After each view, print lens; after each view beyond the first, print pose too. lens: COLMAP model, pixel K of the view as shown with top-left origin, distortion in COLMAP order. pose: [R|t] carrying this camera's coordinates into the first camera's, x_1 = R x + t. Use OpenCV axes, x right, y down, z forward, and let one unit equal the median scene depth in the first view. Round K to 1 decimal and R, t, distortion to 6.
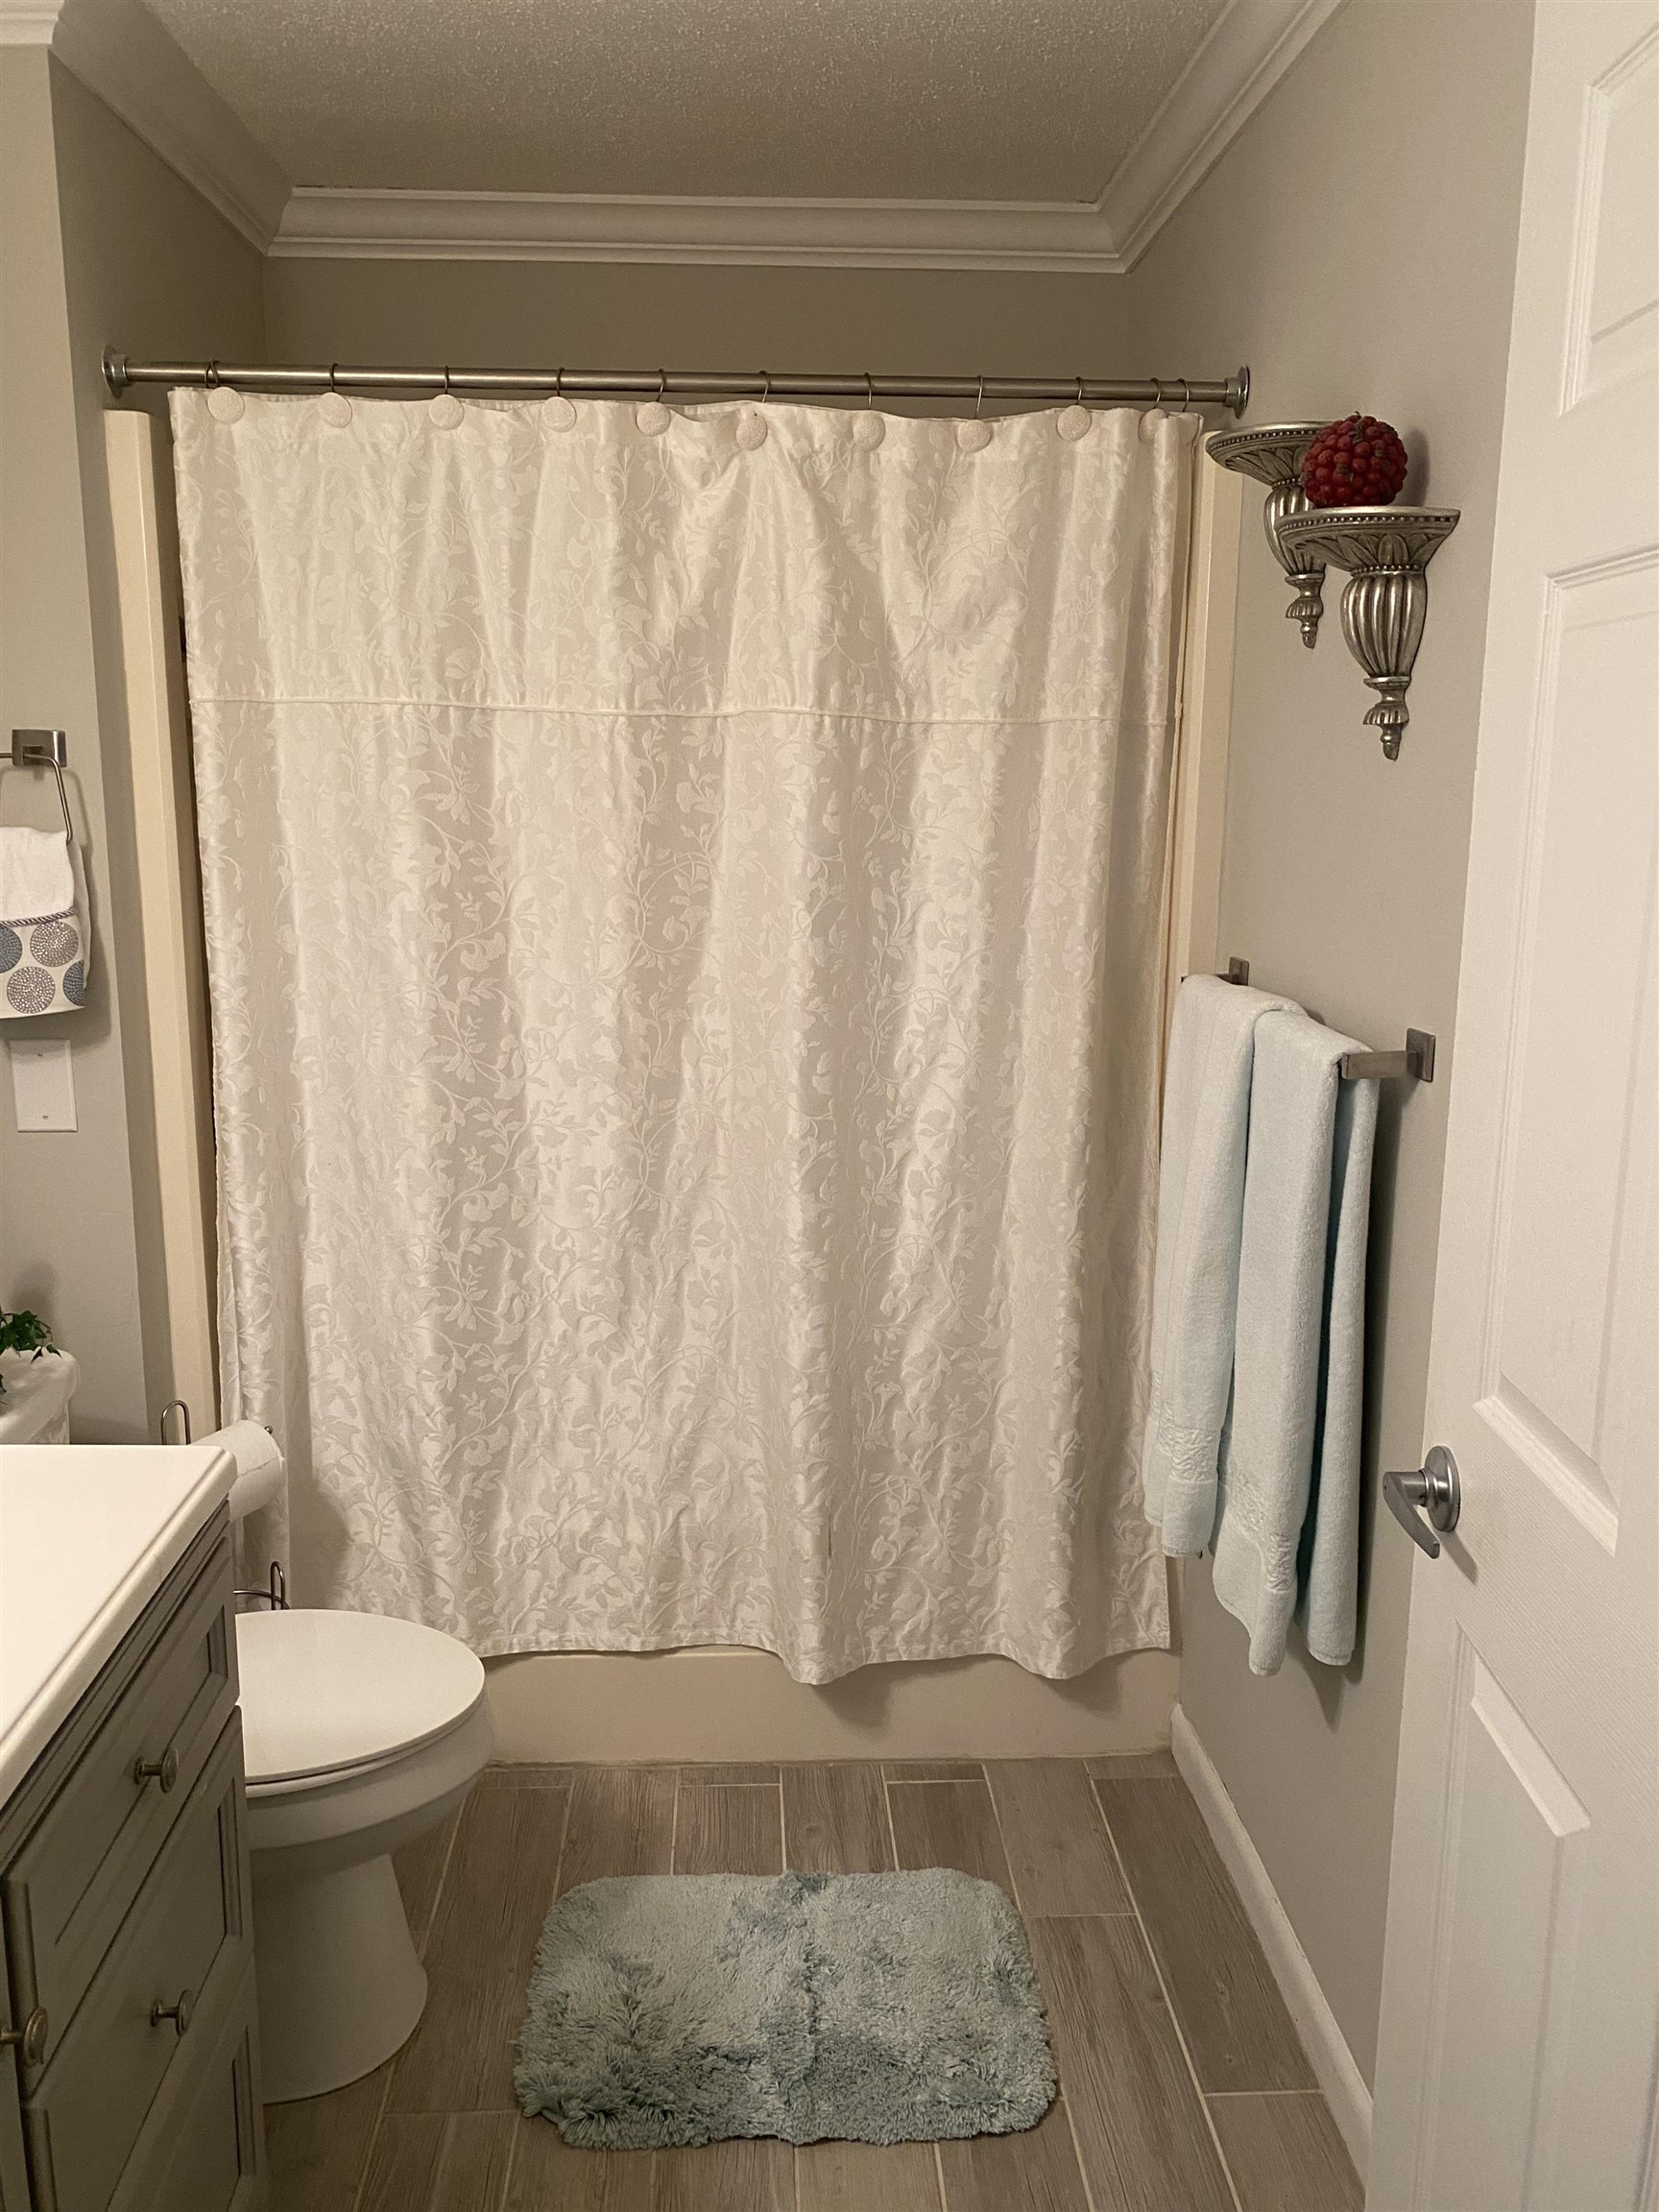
lens RADIAL K [[1617.4, 0, 820.0], [0, 1617.4, 1095.5], [0, 0, 1]] dist [0.005514, -0.008876]
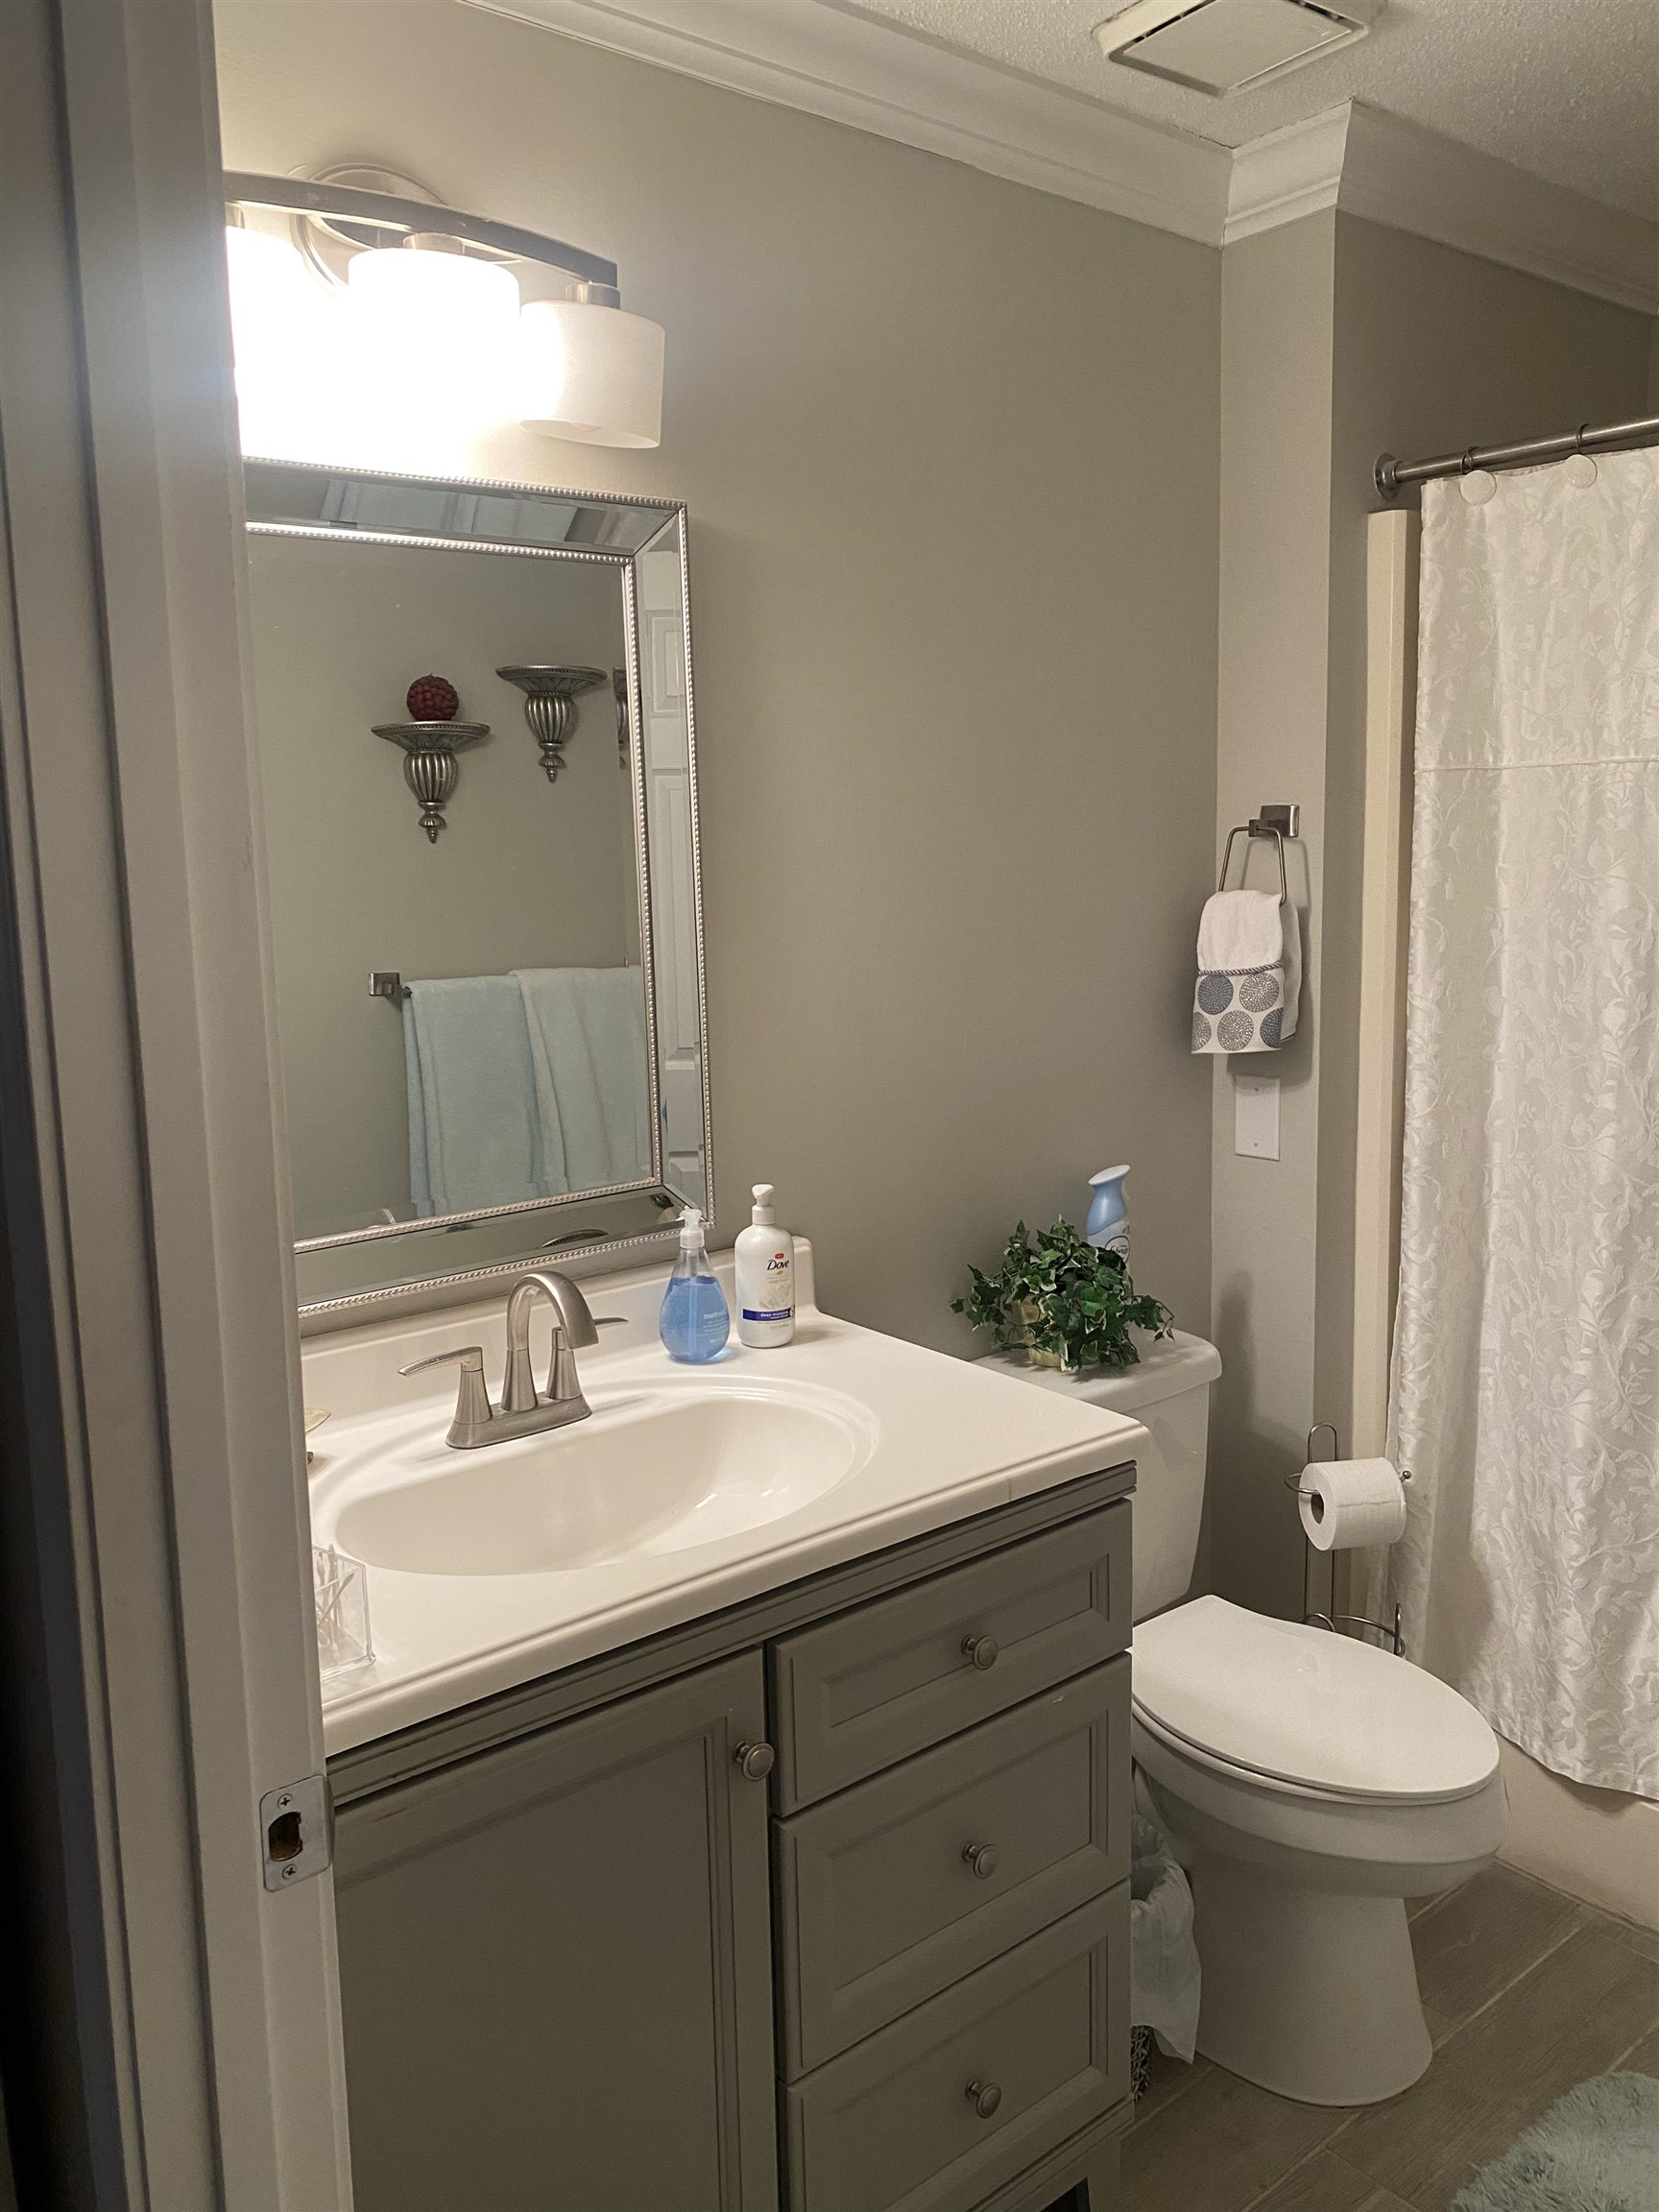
lens RADIAL K [[1686.8, 0, 837.4], [0, 1686.8, 1103.2], [0, 0, 1]] dist [0.002785, -0.001689]
pose [[0.600884, 0.103430, -0.792616, 0.275758], [-0.130458, 0.990987, 0.030415, -0.012568], [0.788618, 0.085127, 0.608962, 0.045262]]
